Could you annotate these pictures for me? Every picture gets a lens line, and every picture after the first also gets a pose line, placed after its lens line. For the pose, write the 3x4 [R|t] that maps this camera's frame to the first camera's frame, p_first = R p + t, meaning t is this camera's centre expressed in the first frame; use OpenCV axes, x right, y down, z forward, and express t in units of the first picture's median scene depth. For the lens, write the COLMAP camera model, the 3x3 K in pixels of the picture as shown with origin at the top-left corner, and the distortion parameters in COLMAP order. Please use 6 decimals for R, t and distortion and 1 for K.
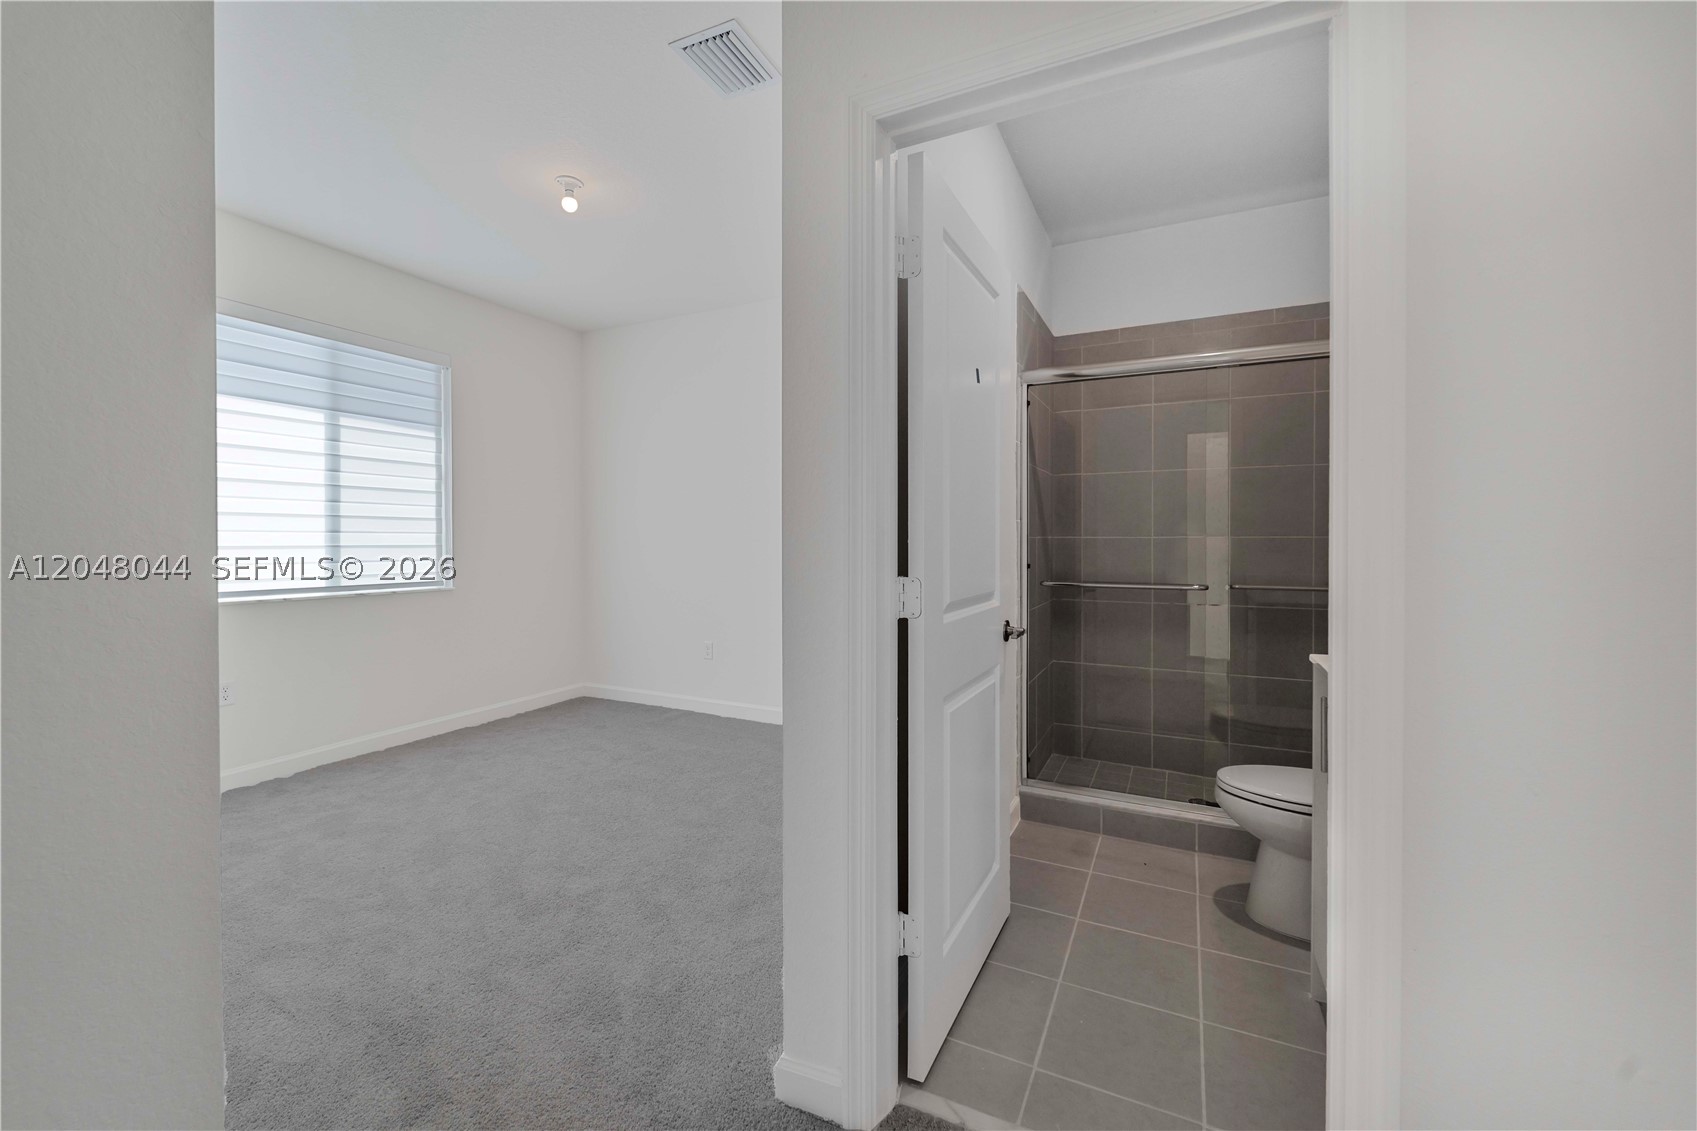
lens RADIAL K [[678.3, 0, 876.5], [0, 678.3, 551.5], [0, 0, 1]] dist [-0.001510, -0.001248]
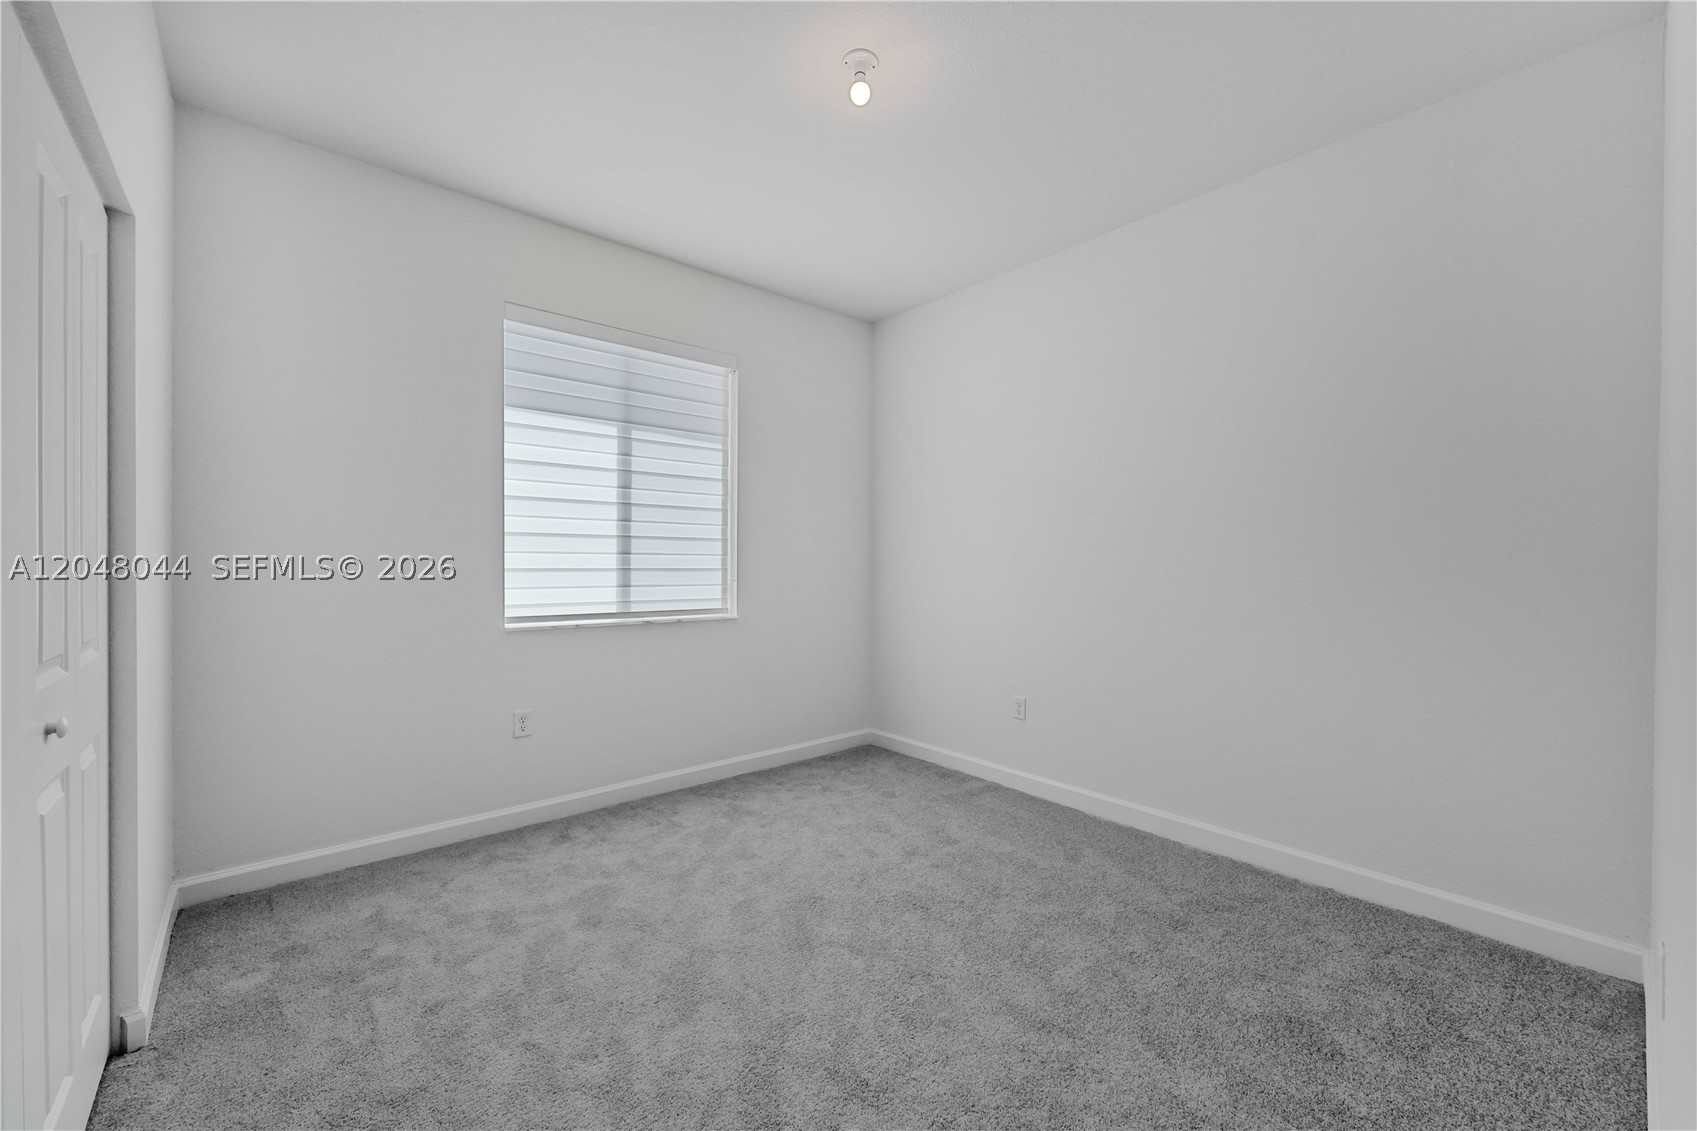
lens RADIAL K [[678.3, 0, 850.1], [0, 678.3, 564.1], [0, 0, 1]] dist [-0.001510, -0.001248]
pose [[0.905474, 0.006218, -0.424355, -0.128177], [-0.011973, 0.999869, -0.010897, -0.008083], [0.424232, 0.014948, 0.905430, 0.290970]]
